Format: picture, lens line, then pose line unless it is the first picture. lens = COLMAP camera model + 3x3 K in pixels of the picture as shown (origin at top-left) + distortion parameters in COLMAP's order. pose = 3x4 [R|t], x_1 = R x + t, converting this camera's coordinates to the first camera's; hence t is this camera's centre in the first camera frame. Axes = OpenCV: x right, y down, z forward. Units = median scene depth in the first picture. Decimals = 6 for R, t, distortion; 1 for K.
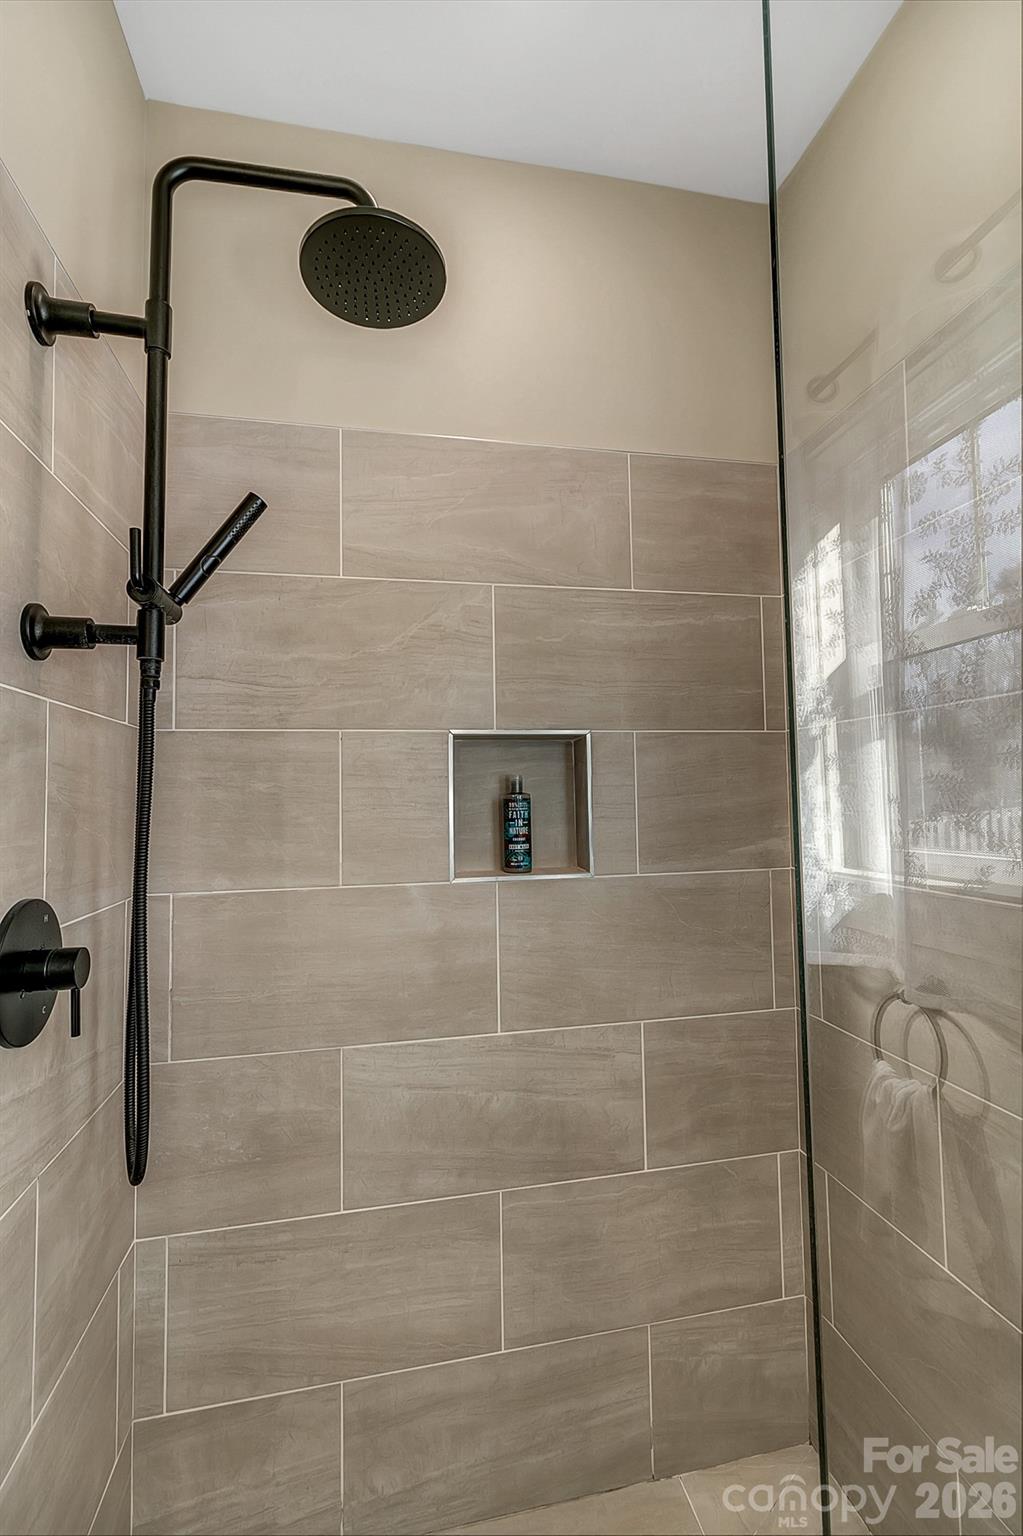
lens RADIAL K [[704.5, 0, 516.4], [0, 704.5, 761.6], [0, 0, 1]] dist [0.004764, -0.000012]
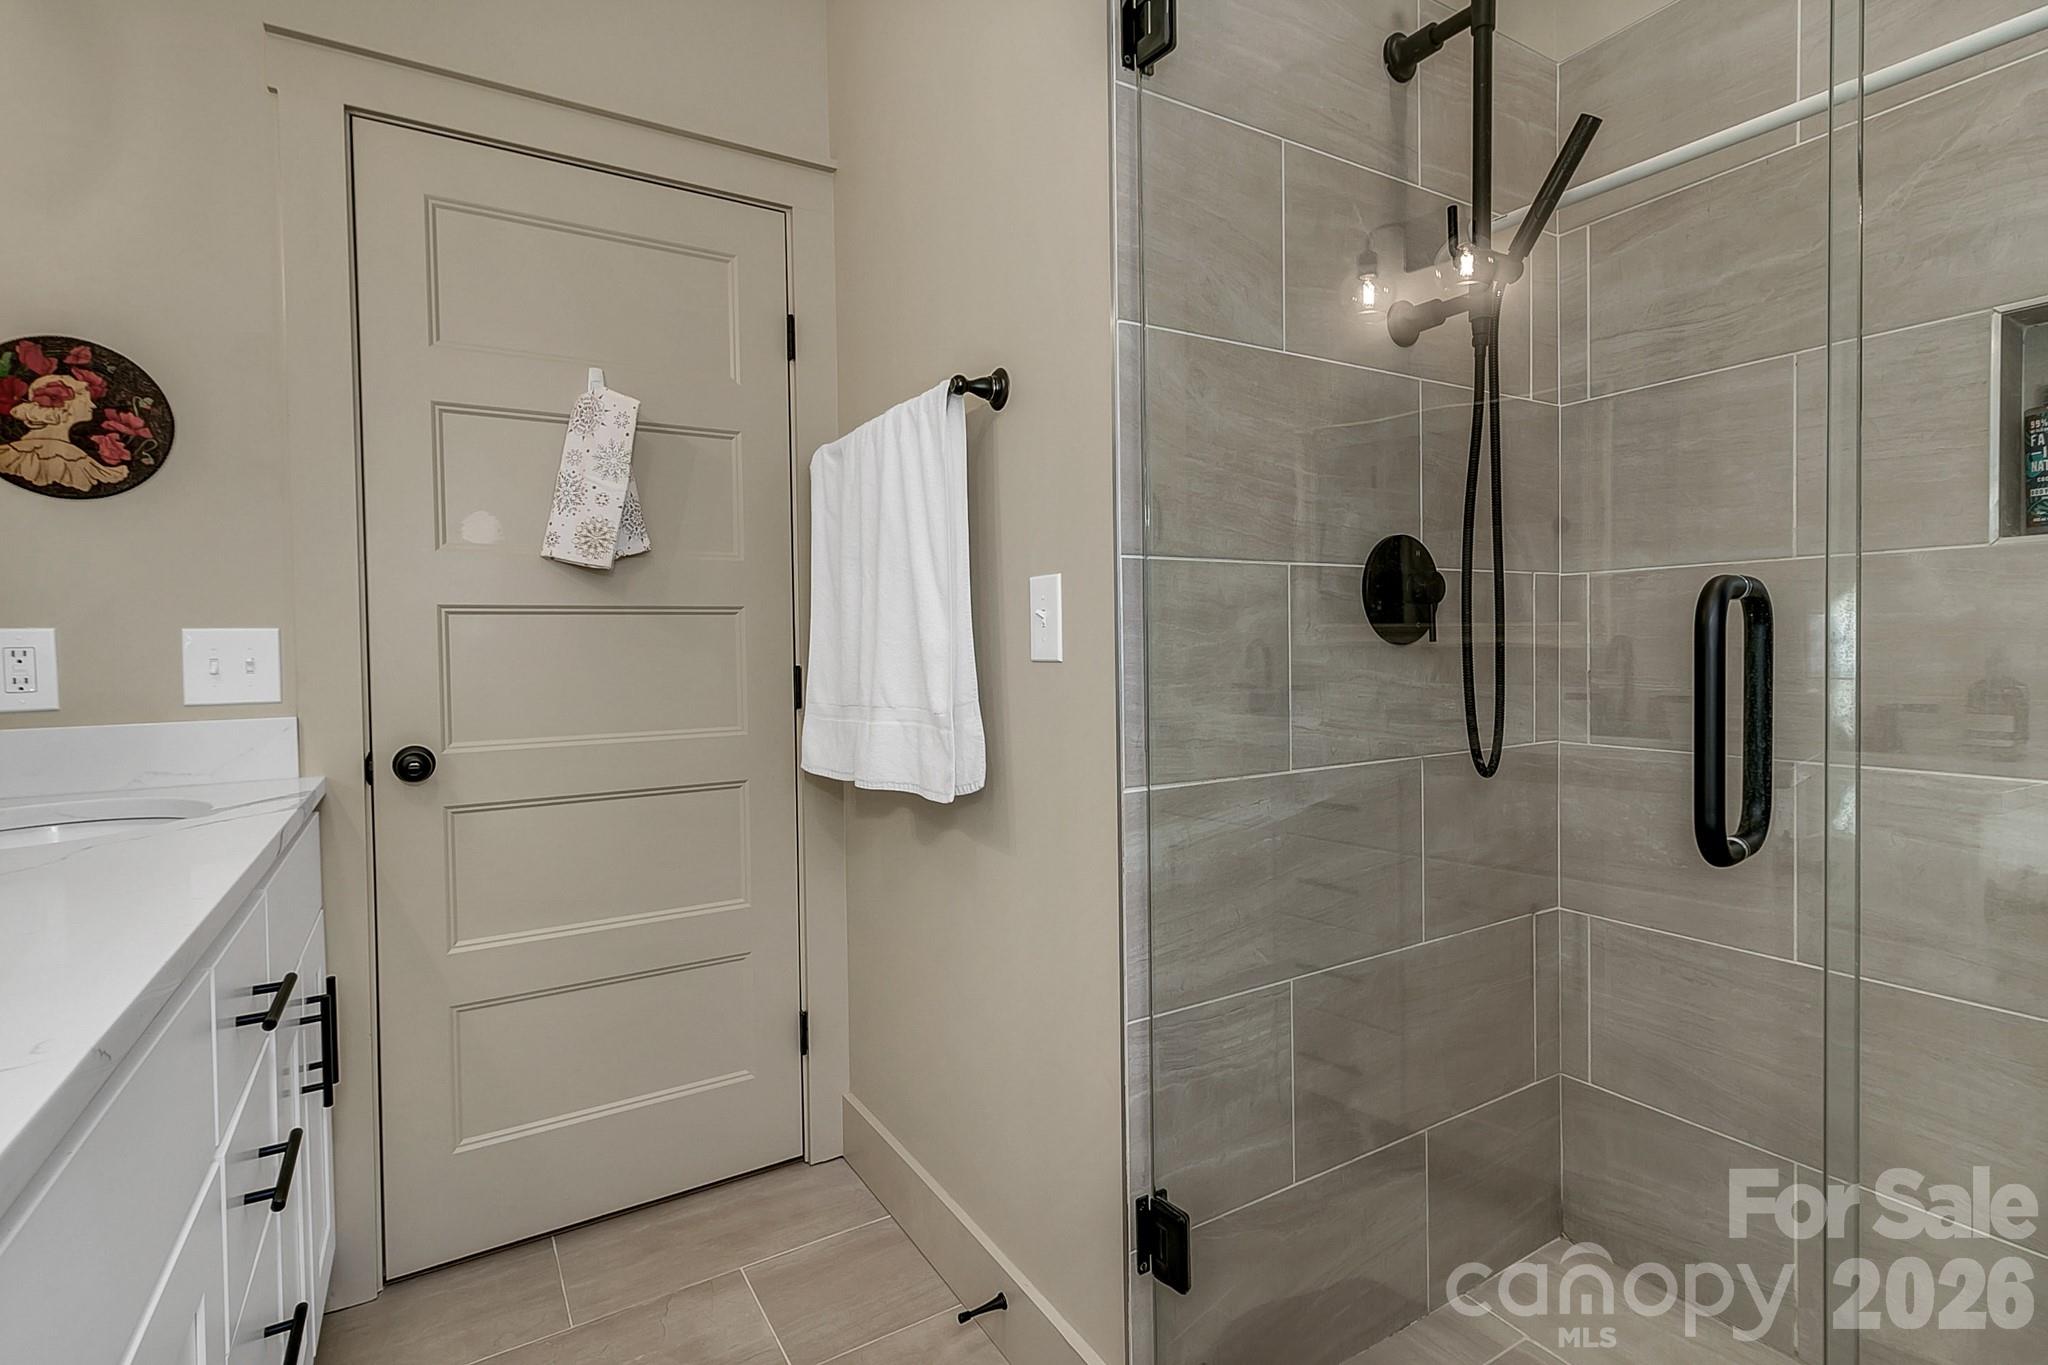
lens RADIAL K [[939.3, 0, 1024.9], [0, 939.3, 665.3], [0, 0, 1]] dist [0.004764, -0.000012]
pose [[0.328228, 0.041669, -0.943679, 0.459865], [0.060298, 0.996065, 0.064955, 0.178018], [0.942672, -0.078222, 0.324424, -0.146189]]
